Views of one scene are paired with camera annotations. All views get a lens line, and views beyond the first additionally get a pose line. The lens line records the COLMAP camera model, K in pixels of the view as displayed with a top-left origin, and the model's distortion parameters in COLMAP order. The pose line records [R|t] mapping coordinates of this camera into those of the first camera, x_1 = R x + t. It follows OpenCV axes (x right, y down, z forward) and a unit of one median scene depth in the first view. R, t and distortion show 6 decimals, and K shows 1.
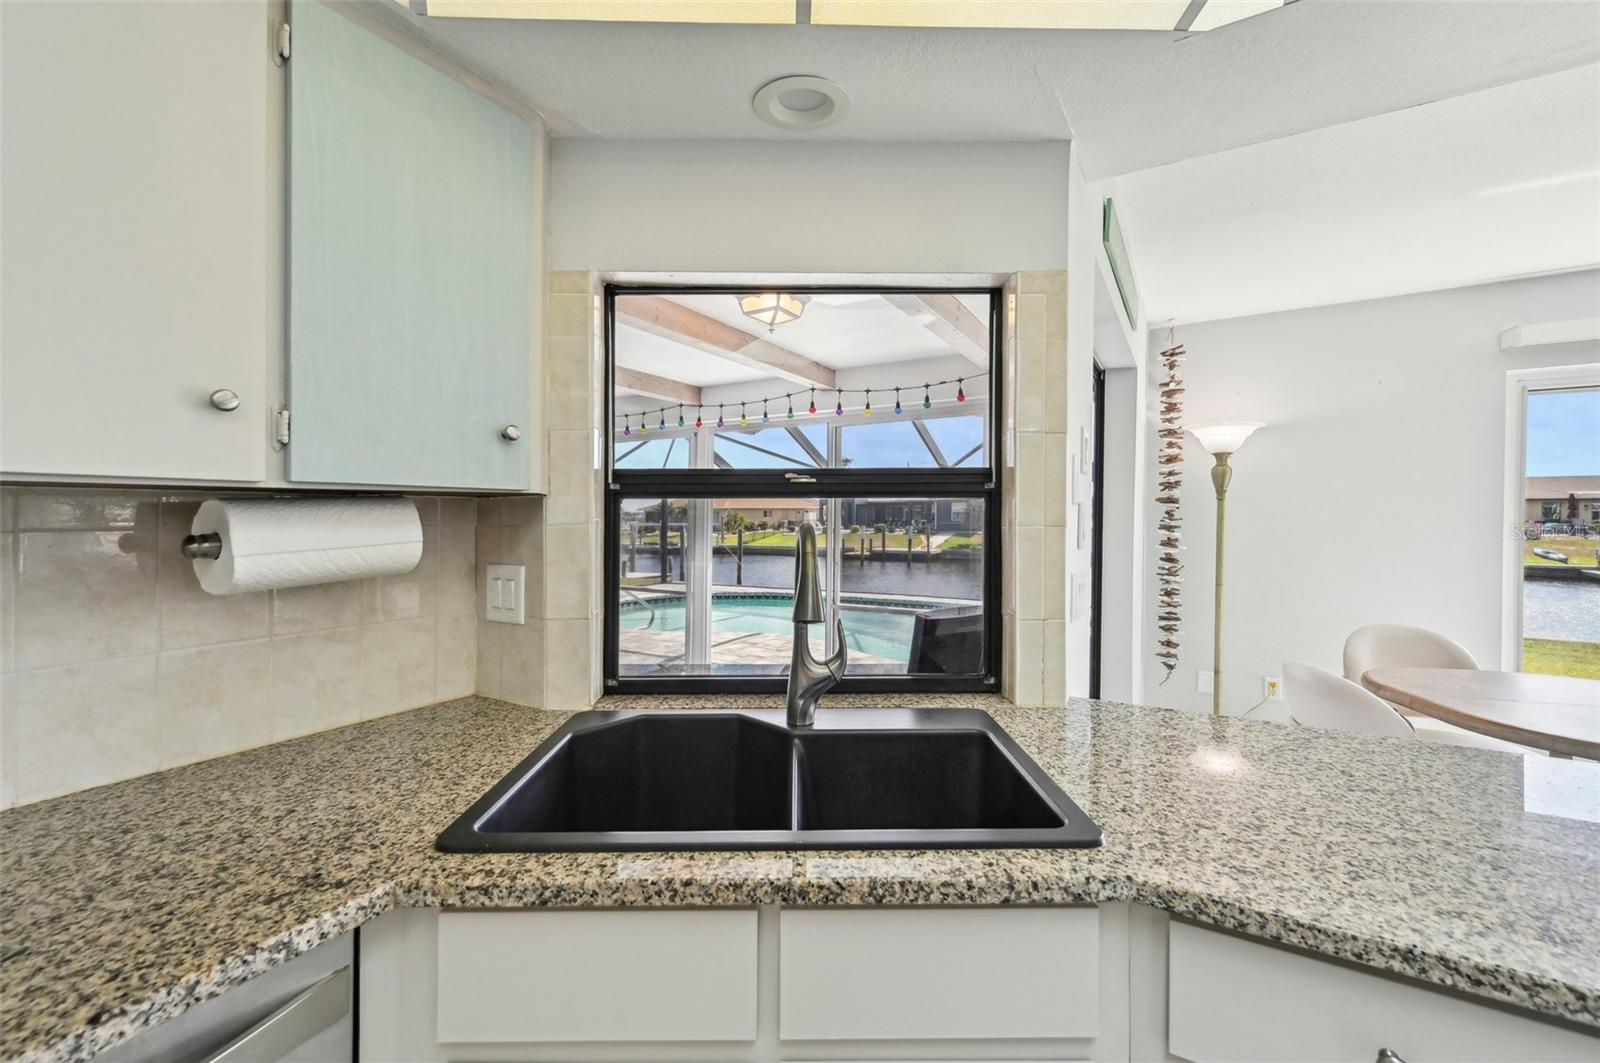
lens RADIAL K [[658.1, 0, 801.0], [0, 658.1, 504.8], [0, 0, 1]] dist [0.007225, -0.000369]
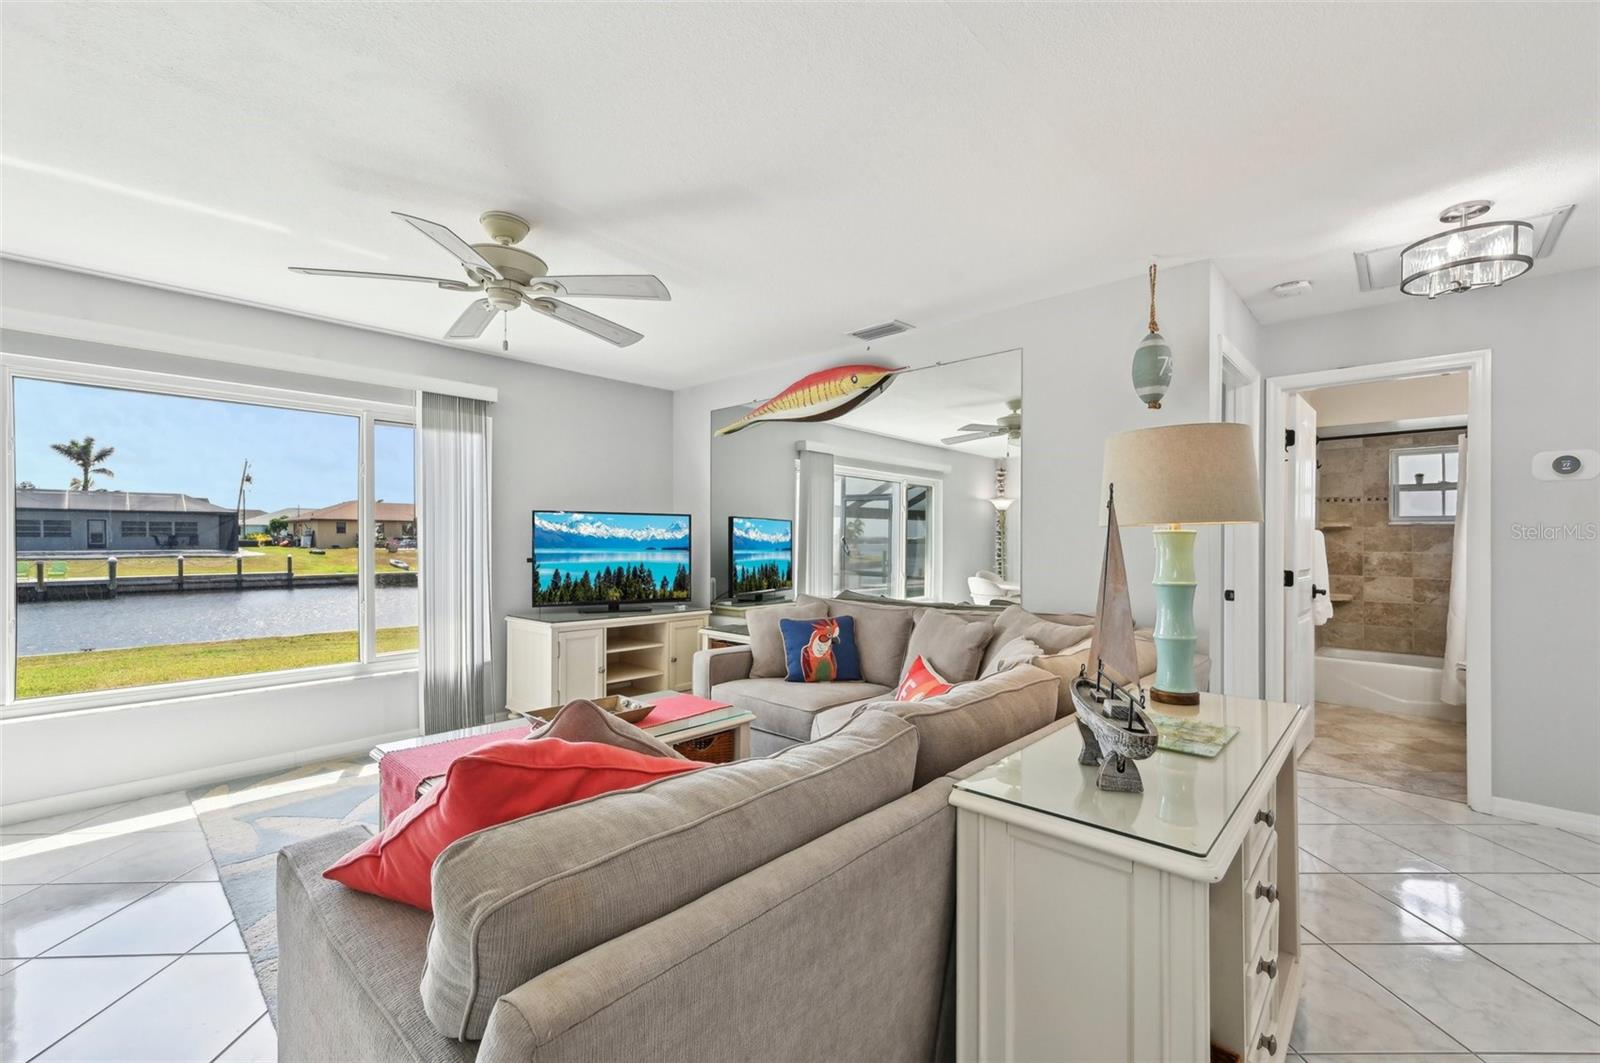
lens RADIAL K [[658.1, 0, 815.0], [0, 658.1, 535.9], [0, 0, 1]] dist [0.007225, -0.000369]
pose [[0.202964, 0.005653, 0.979170, 2.221688], [-0.027634, 0.999618, -0.000043, -0.026421], [-0.978796, -0.027050, 0.203043, -1.128596]]
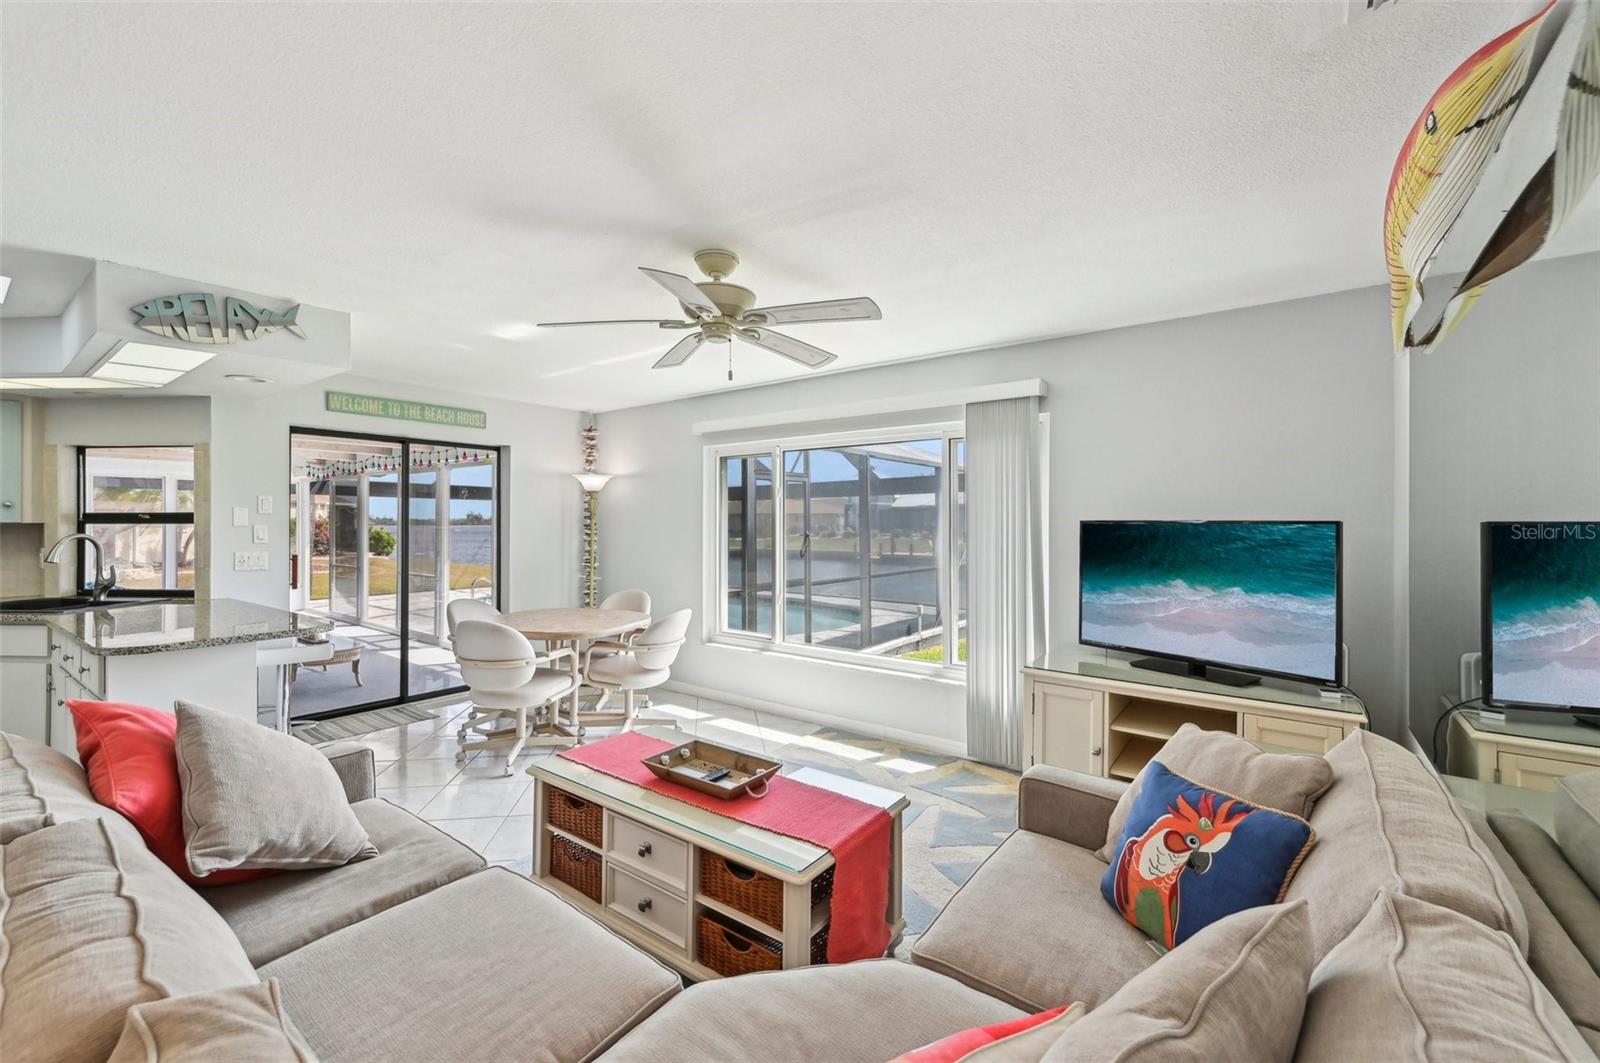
lens RADIAL K [[658.1, 0, 799.3], [0, 658.1, 517.6], [0, 0, 1]] dist [0.007225, -0.000369]
pose [[0.992817, 0.001261, -0.119633, 2.935878], [0.000296, 0.999916, 0.012989, -0.070056], [0.119639, -0.012931, 0.992733, -1.344481]]
